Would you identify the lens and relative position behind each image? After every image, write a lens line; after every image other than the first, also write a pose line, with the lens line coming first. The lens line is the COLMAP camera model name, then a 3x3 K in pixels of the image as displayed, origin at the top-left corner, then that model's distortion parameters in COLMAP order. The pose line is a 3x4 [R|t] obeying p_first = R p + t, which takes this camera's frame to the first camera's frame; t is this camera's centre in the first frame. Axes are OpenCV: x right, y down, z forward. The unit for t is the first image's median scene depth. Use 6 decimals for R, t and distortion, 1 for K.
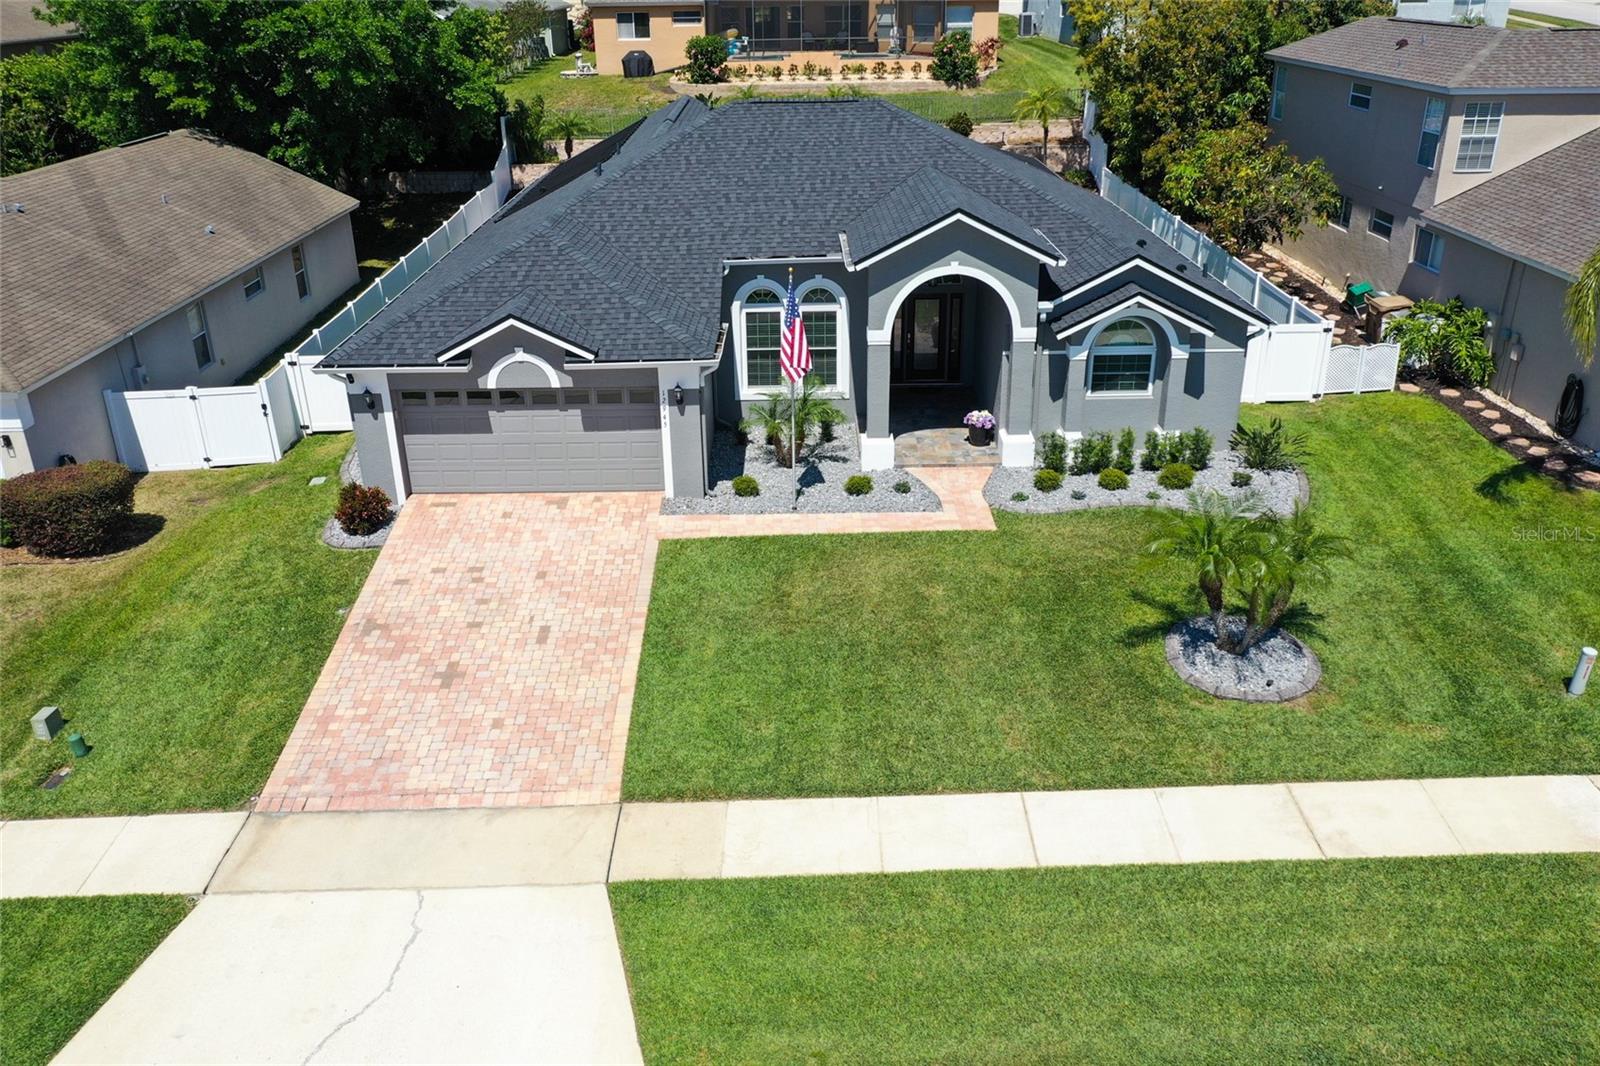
lens RADIAL K [[1258.4, 0, 800.0], [0, 1258.4, 533.0], [0, 0, 1]] dist [-0.002831, 0.006582]
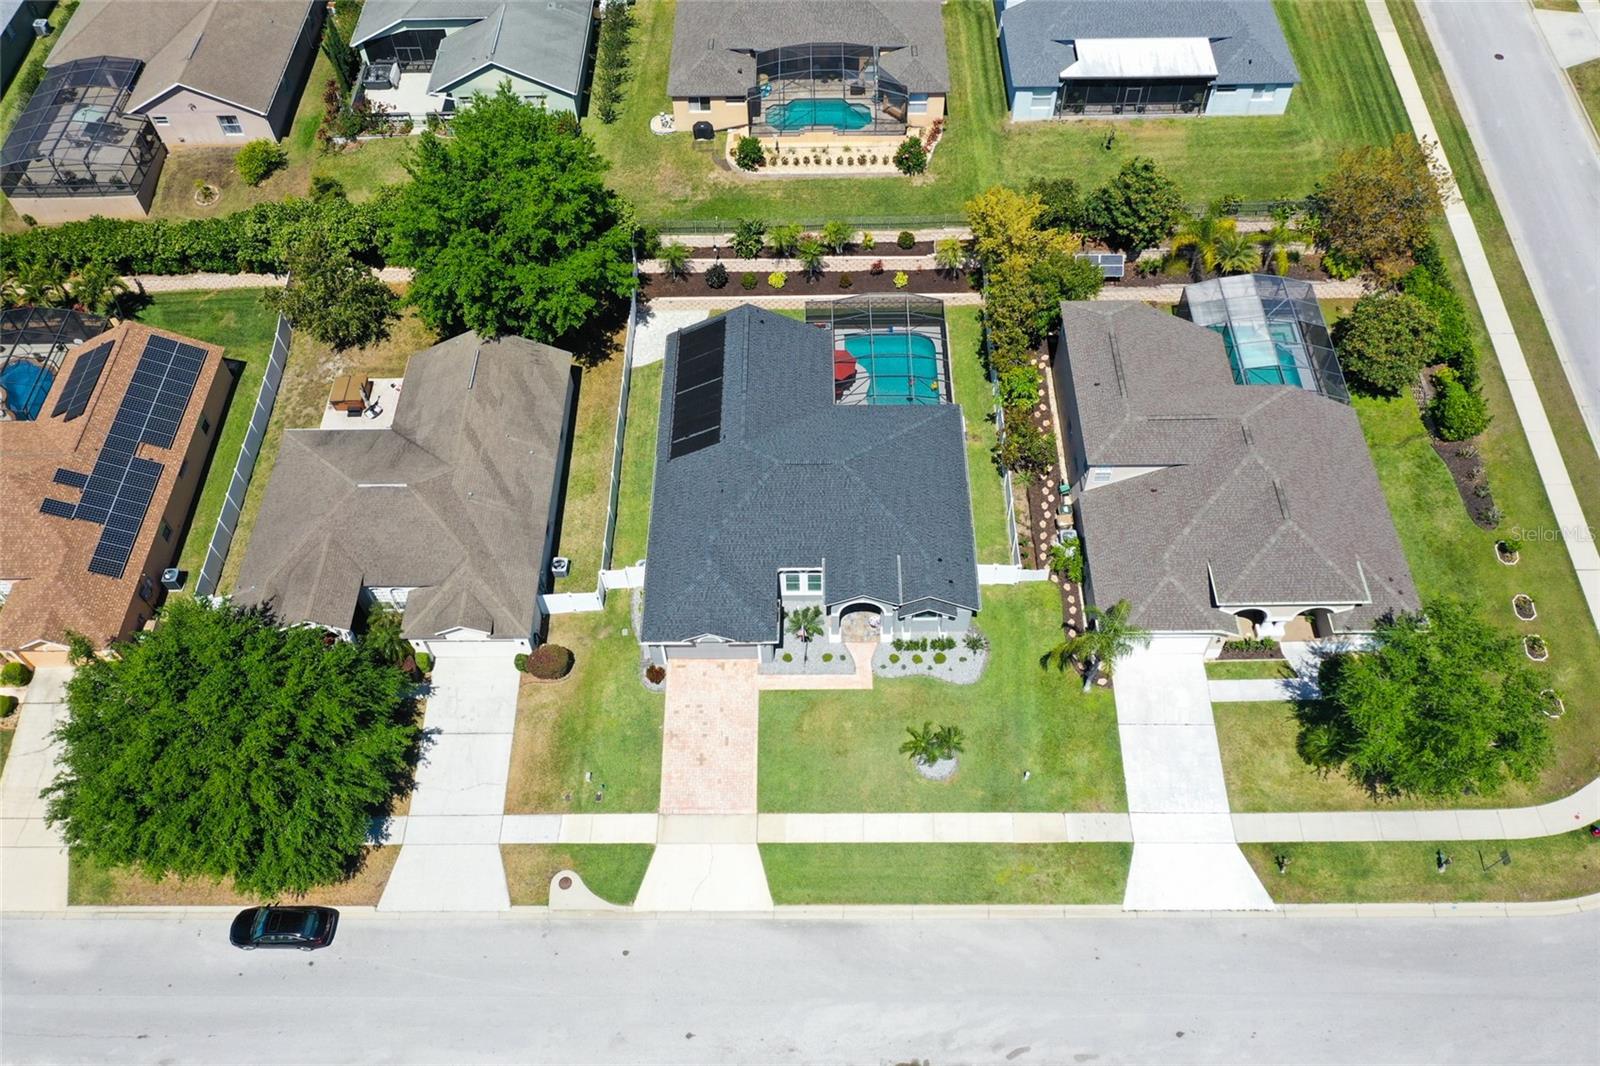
lens RADIAL K [[1258.4, 0, 800.0], [0, 1258.4, 533.0], [0, 0, 1]] dist [-0.002831, 0.006582]
pose [[0.999866, 0.003074, -0.016050, 0.031182], [0.005238, 0.870045, 0.492945, -1.728708], [0.015480, -0.492963, 0.869912, -1.356998]]
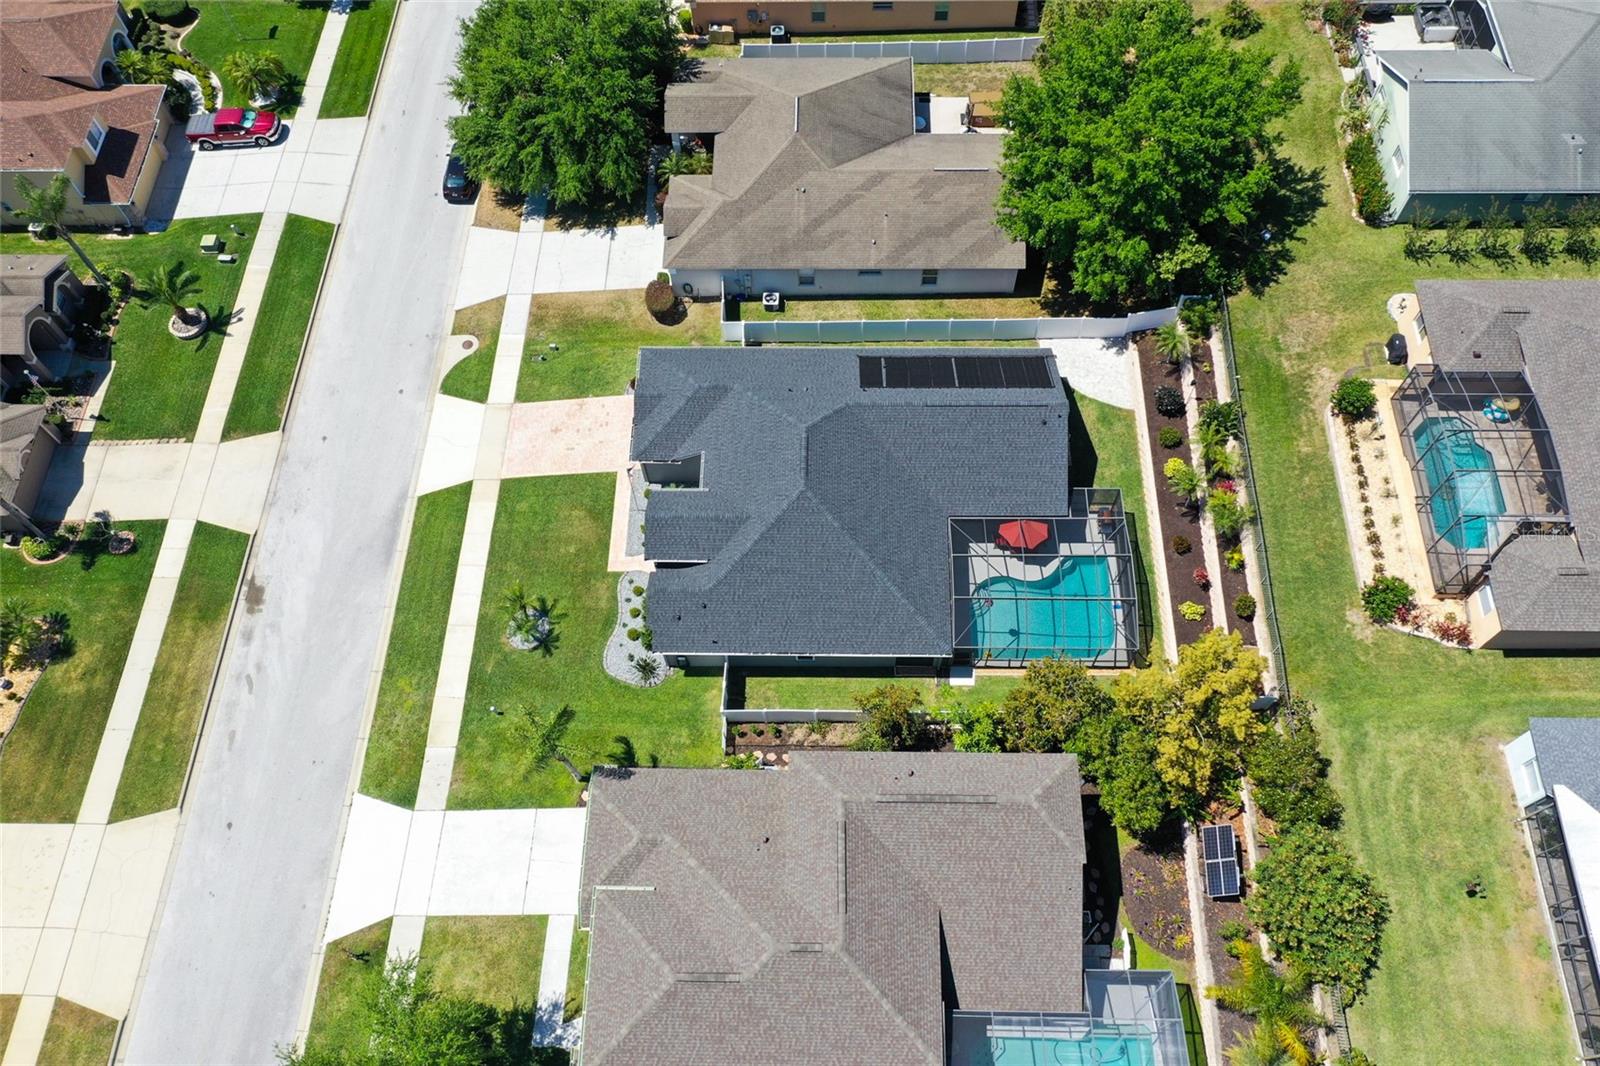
lens RADIAL K [[1258.4, 0, 800.0], [0, 1258.4, 533.0], [0, 0, 1]] dist [-0.002831, 0.006582]
pose [[-0.025163, 0.896167, -0.443002, 1.320025], [-0.394757, 0.398221, 0.828002, -2.555853], [0.918441, 0.195713, 0.343748, 0.375620]]
